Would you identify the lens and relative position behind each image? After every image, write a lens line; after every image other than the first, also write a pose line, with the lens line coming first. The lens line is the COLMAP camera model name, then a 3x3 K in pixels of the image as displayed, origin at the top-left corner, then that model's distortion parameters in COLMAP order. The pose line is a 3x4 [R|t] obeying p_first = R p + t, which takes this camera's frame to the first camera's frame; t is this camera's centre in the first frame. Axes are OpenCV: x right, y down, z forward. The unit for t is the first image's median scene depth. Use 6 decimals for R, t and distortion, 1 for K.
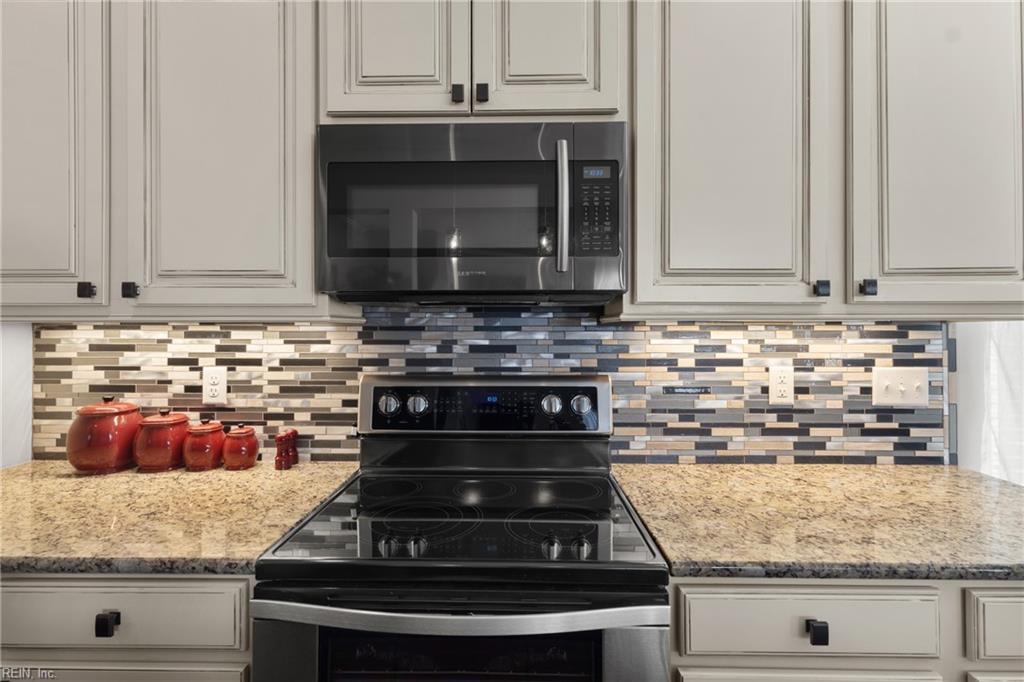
lens RADIAL K [[481.8, 0, 511.1], [0, 481.8, 333.1], [0, 0, 1]] dist [0.005787, -0.001514]
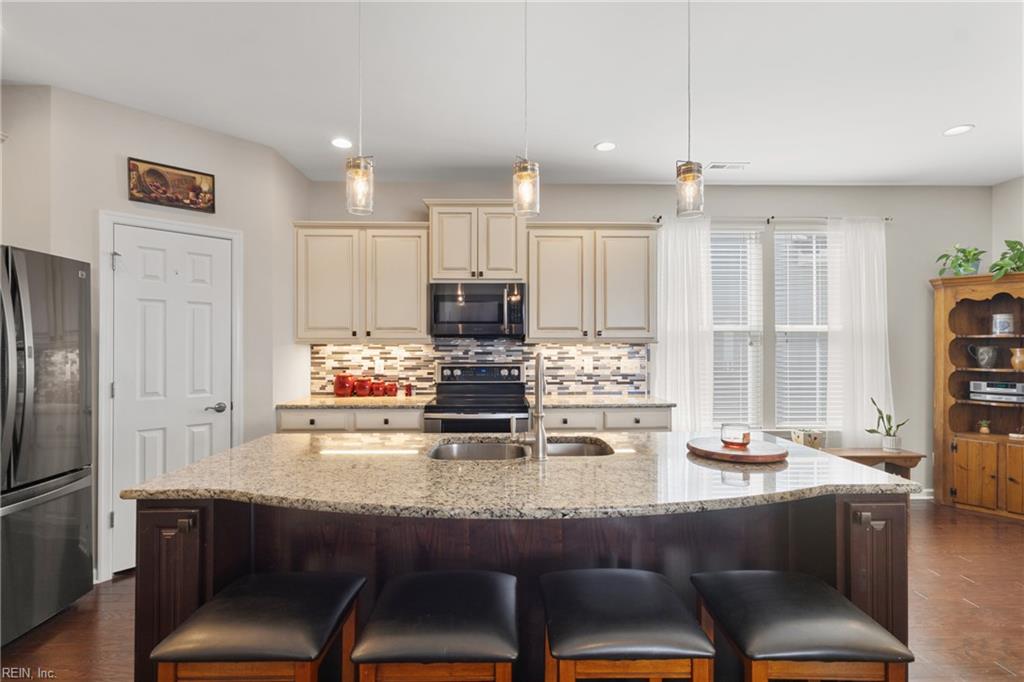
lens RADIAL K [[481.8, 0, 512.8], [0, 481.8, 343.0], [0, 0, 1]] dist [0.005787, -0.001514]
pose [[0.999323, -0.000215, 0.036797, 0.027202], [0.000650, 0.999930, -0.011801, 0.007698], [-0.036792, 0.011817, 0.999253, -1.727088]]
